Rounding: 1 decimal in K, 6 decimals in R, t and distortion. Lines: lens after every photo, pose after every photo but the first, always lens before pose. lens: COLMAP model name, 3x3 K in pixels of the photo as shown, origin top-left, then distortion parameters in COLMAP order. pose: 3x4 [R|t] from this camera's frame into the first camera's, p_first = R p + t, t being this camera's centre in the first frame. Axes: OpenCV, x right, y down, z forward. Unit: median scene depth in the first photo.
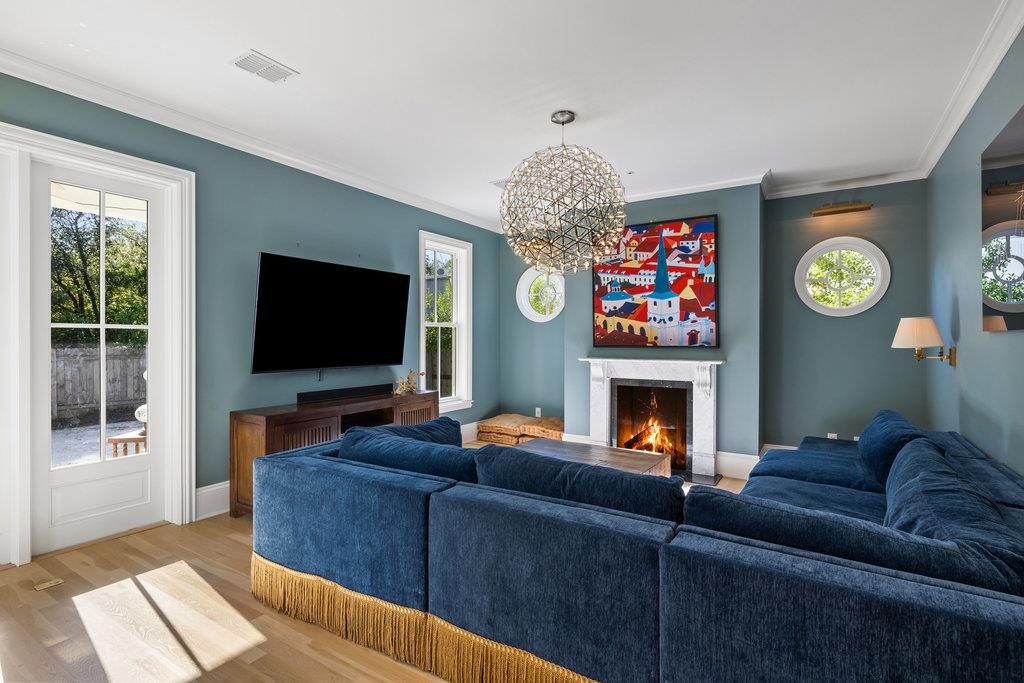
lens RADIAL K [[498.9, 0, 511.0], [0, 498.9, 341.0], [0, 0, 1]] dist [0.000470, 0.000007]
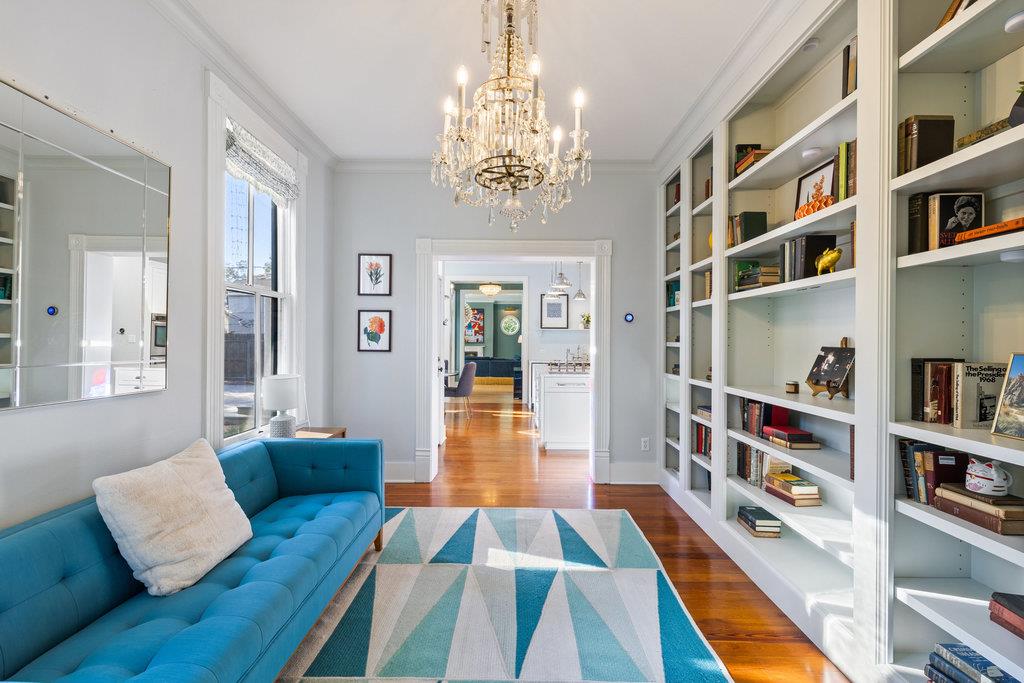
lens RADIAL K [[435.0, 0, 511.1], [0, 435.0, 342.8], [0, 0, 1]] dist [0.003860, 0.000596]
pose [[0.850889, 0.002507, 0.525340, -1.152896], [-0.002486, 0.999997, -0.000744, 0.014197], [-0.525340, -0.000673, 0.850892, -1.945800]]
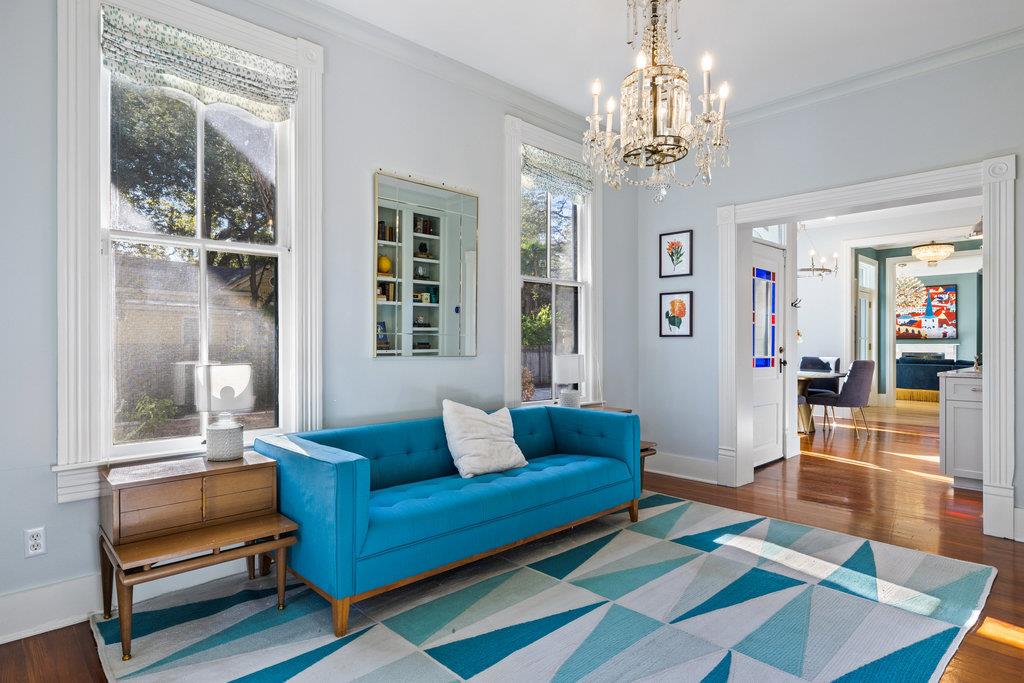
lens RADIAL K [[559.2, 0, 509.7], [0, 559.2, 343.8], [0, 0, 1]] dist [-0.006436, -0.000132]
pose [[0.970809, -0.002476, -0.239839, -1.022002], [0.001984, 0.999995, -0.002294, 0.038625], [0.239844, 0.001751, 0.970810, -2.098203]]
